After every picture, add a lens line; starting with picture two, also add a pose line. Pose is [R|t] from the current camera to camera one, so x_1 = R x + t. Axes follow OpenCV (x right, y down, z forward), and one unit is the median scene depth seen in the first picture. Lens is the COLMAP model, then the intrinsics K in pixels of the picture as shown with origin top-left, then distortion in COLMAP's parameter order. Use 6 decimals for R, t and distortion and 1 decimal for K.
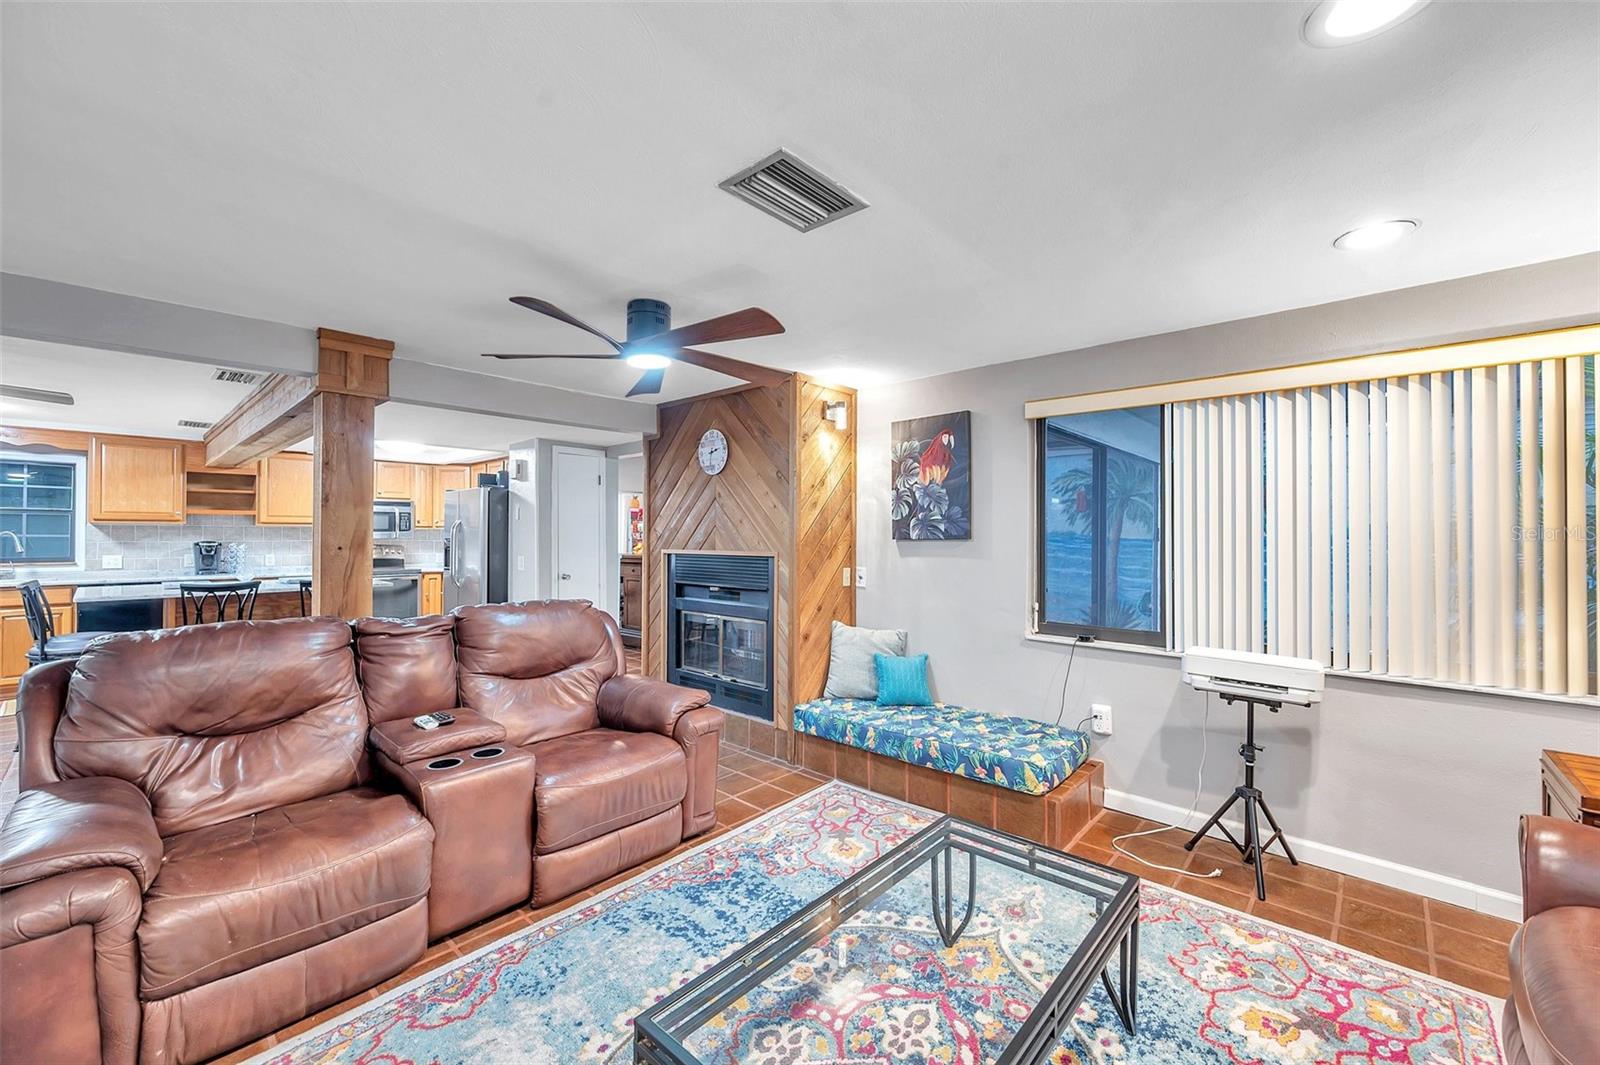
lens RADIAL K [[632.5, 0, 799.0], [0, 632.5, 533.4], [0, 0, 1]] dist [-0.001438, -0.000084]
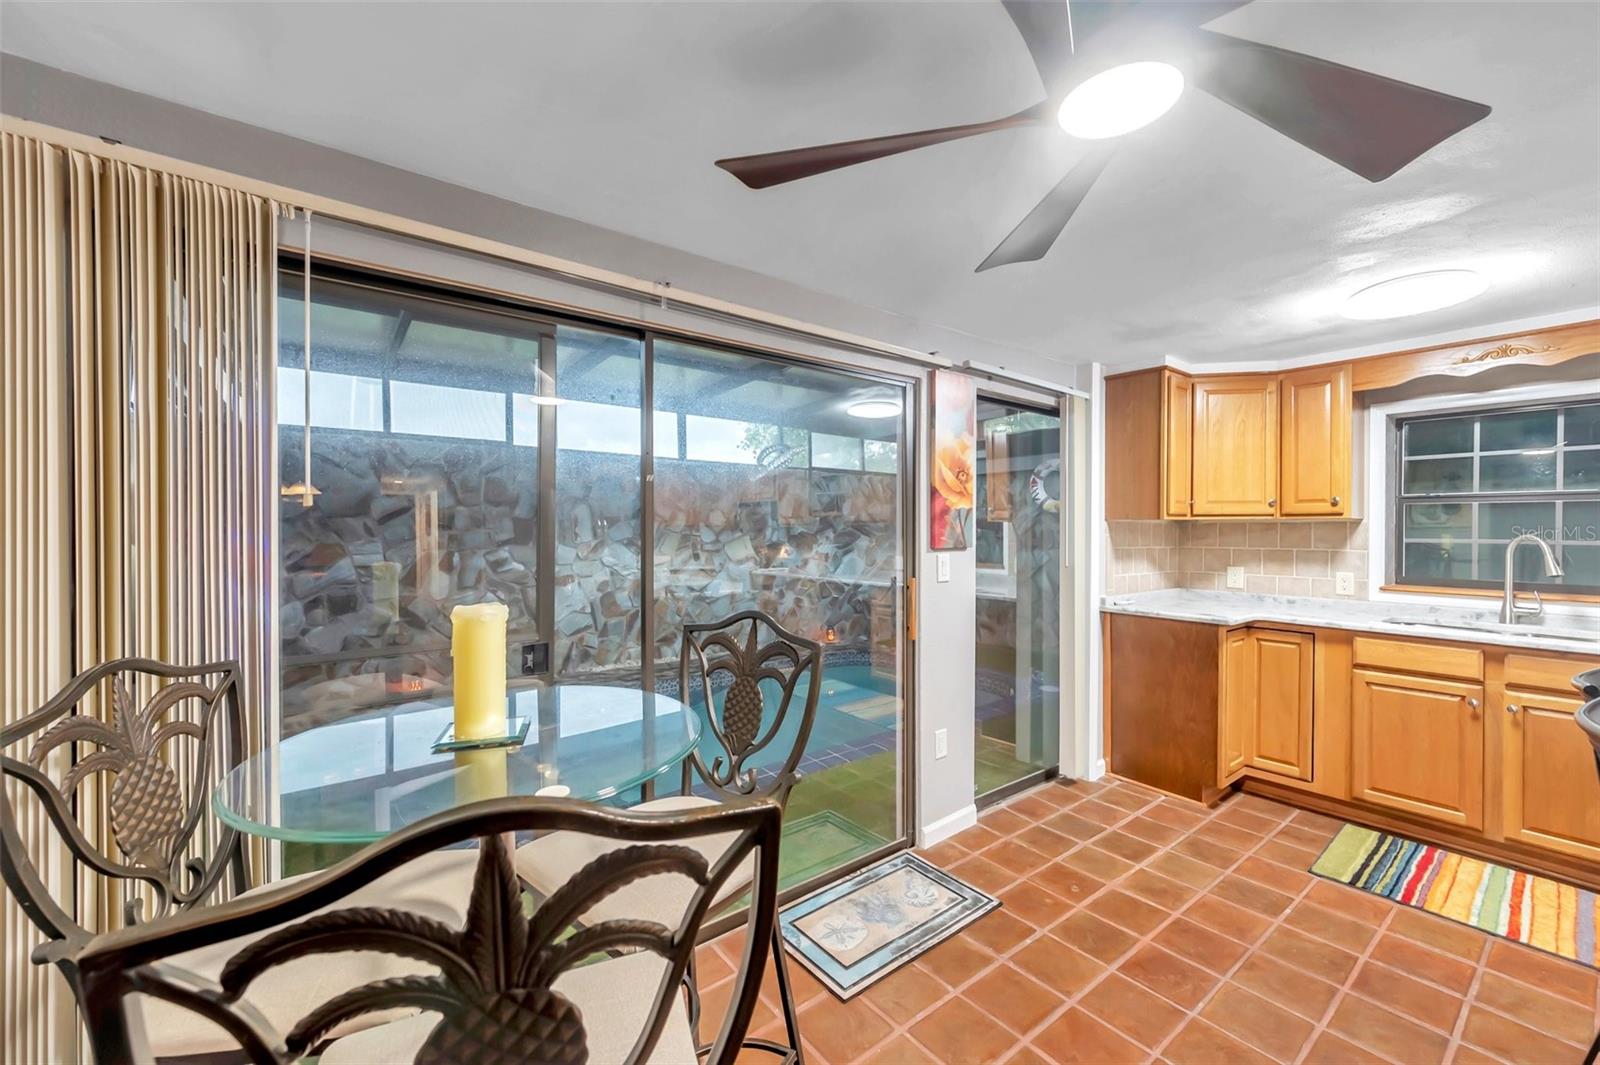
lens RADIAL K [[632.5, 0, 800.1], [0, 632.5, 528.5], [0, 0, 1]] dist [-0.001438, -0.000084]
pose [[-0.171838, -0.002648, -0.985122, -0.733284], [0.003513, 0.999988, -0.003301, -0.010408], [0.985119, -0.004028, -0.171827, 0.570172]]
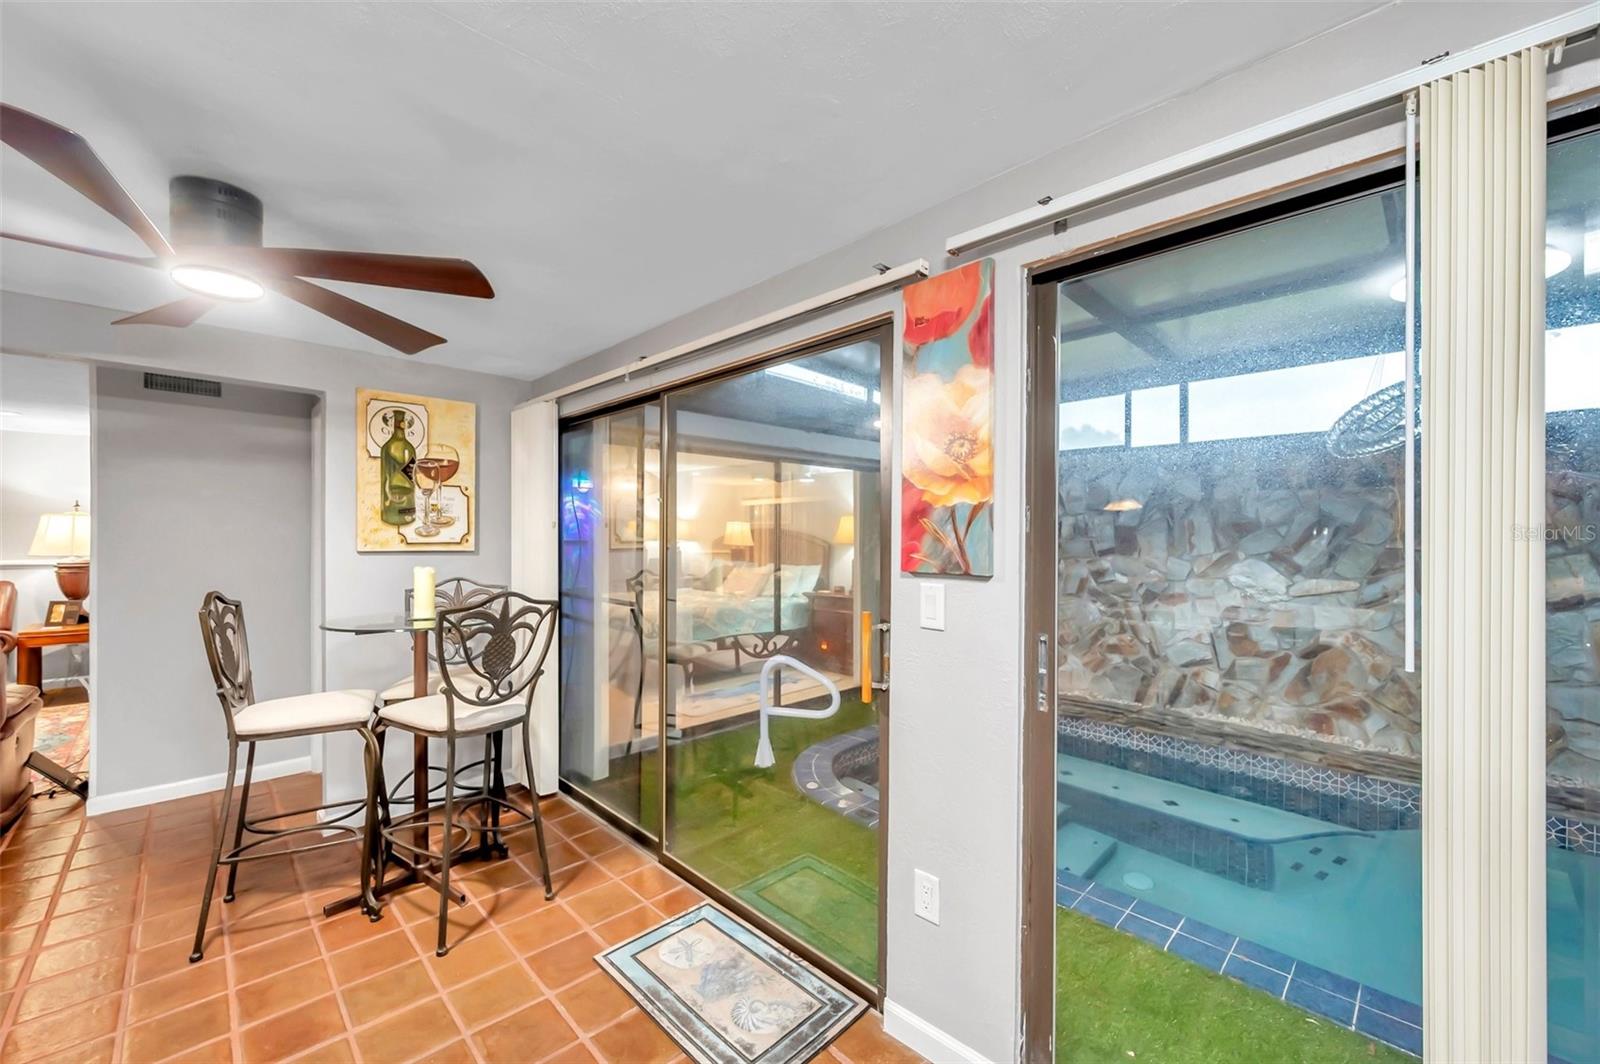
lens RADIAL K [[632.5, 0, 799.0], [0, 632.5, 534.4], [0, 0, 1]] dist [-0.001438, -0.000084]
pose [[-0.998627, -0.005773, 0.052057, -1.311996], [-0.006018, 0.999972, -0.004541, -0.013119], [-0.052029, -0.004849, -0.998634, 0.978847]]
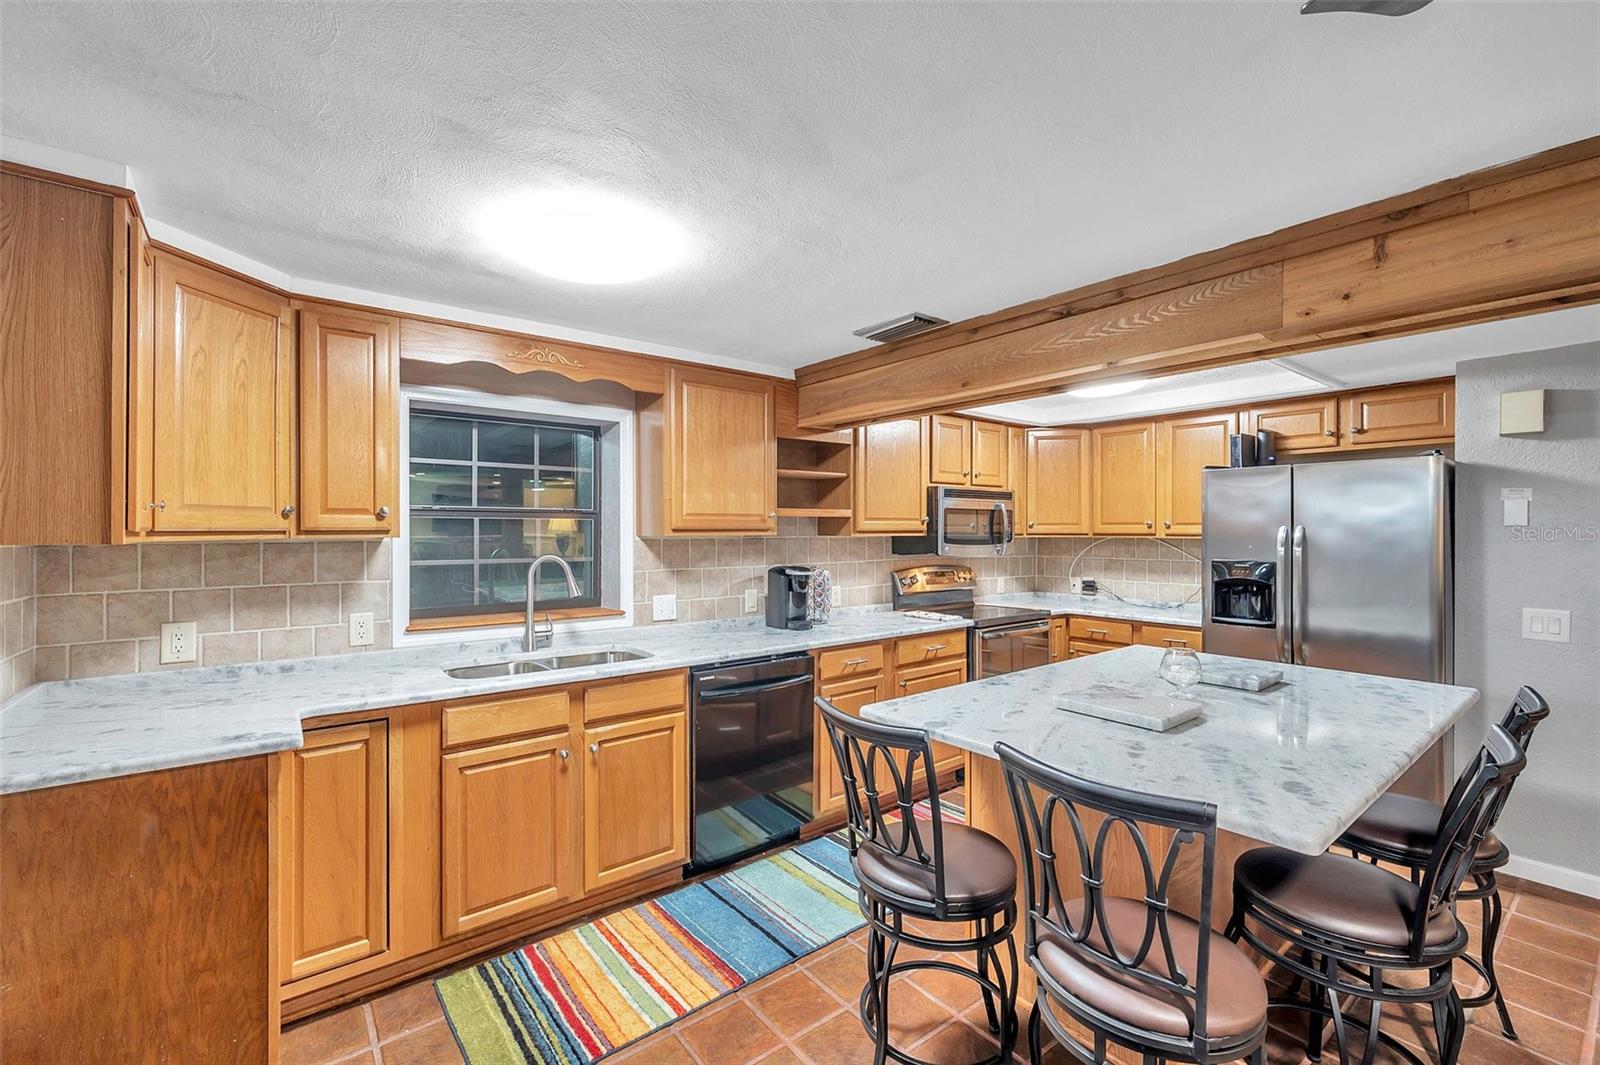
lens RADIAL K [[676.8, 0, 797.6], [0, 676.8, 532.6], [0, 0, 1]] dist [-0.000616, -0.000542]
pose [[0.986886, -0.001638, -0.161410, -1.134410], [0.003114, 0.999956, 0.008889, -0.029655], [0.161389, -0.009275, 0.986847, 0.580644]]
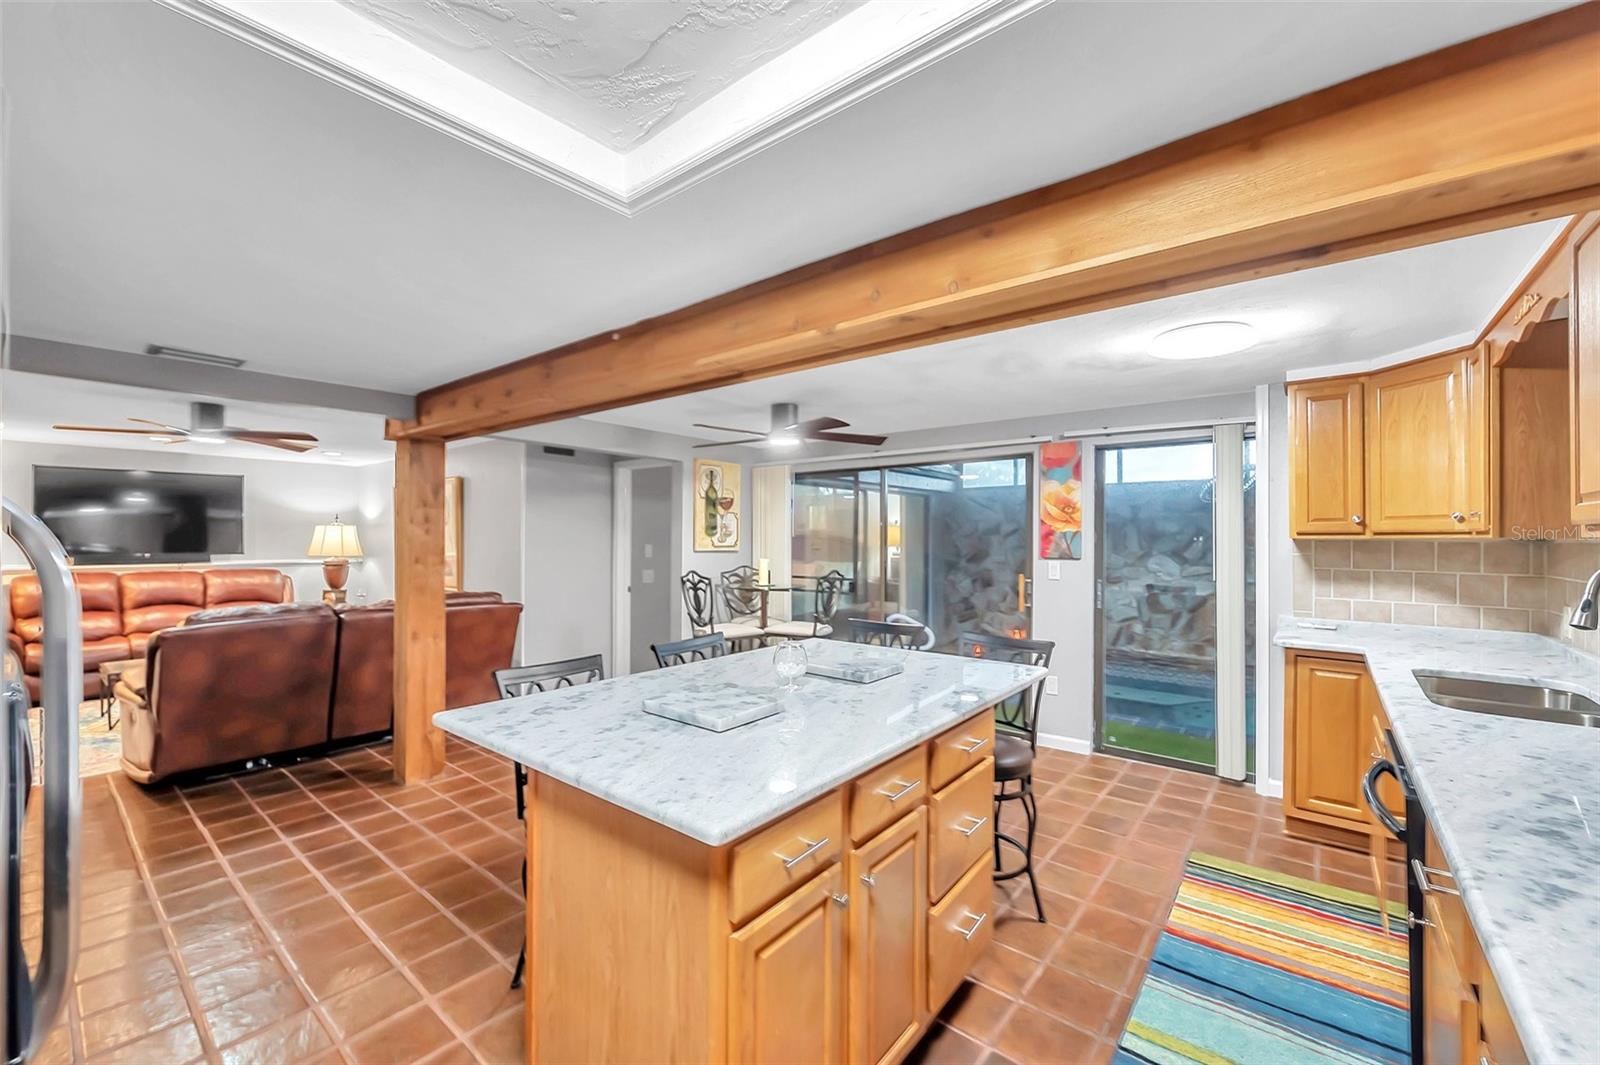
lens RADIAL K [[632.5, 0, 793.9], [0, 632.5, 533.9], [0, 0, 1]] dist [-0.001438, -0.000084]
pose [[-0.998145, -0.005692, -0.060613, -0.923414], [-0.005148, 0.999945, -0.009121, -0.017567], [0.060662, -0.008792, -0.998120, 1.527965]]
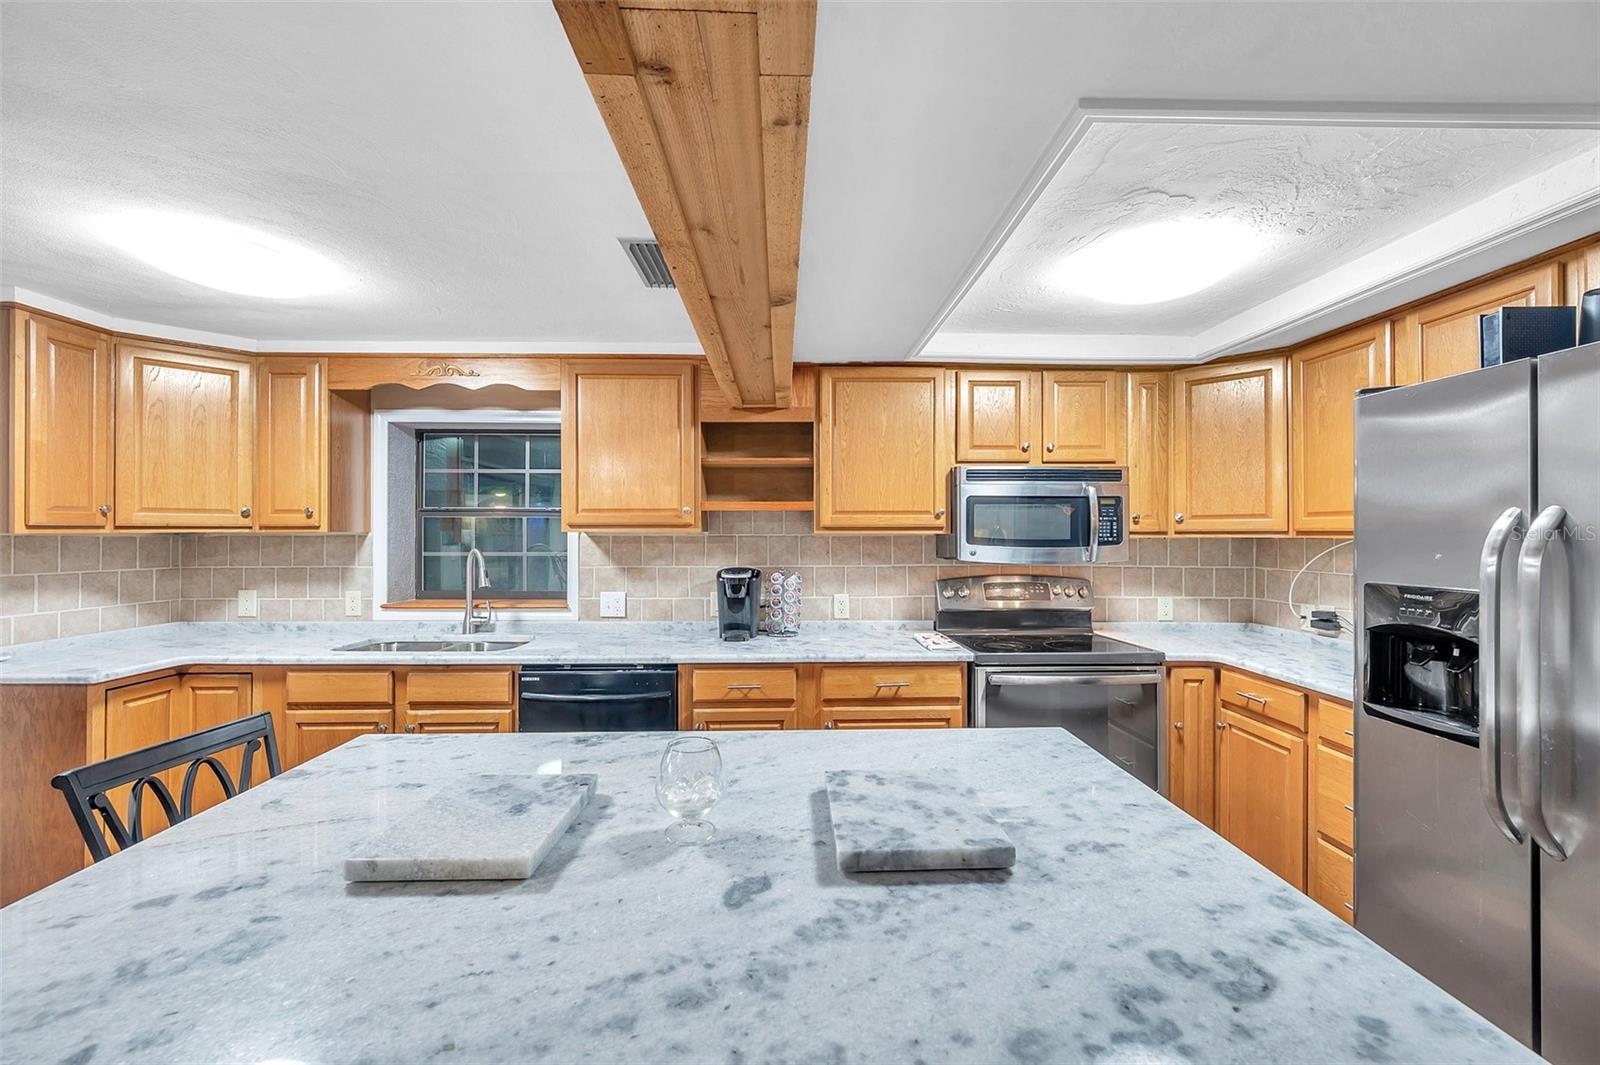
lens RADIAL K [[632.5, 0, 799.6], [0, 632.5, 531.9], [0, 0, 1]] dist [-0.001438, -0.000084]
pose [[0.693379, -0.003335, -0.720565, -0.759235], [0.005429, 0.999985, 0.000596, -0.020101], [0.720553, -0.004325, 0.693387, 0.953373]]
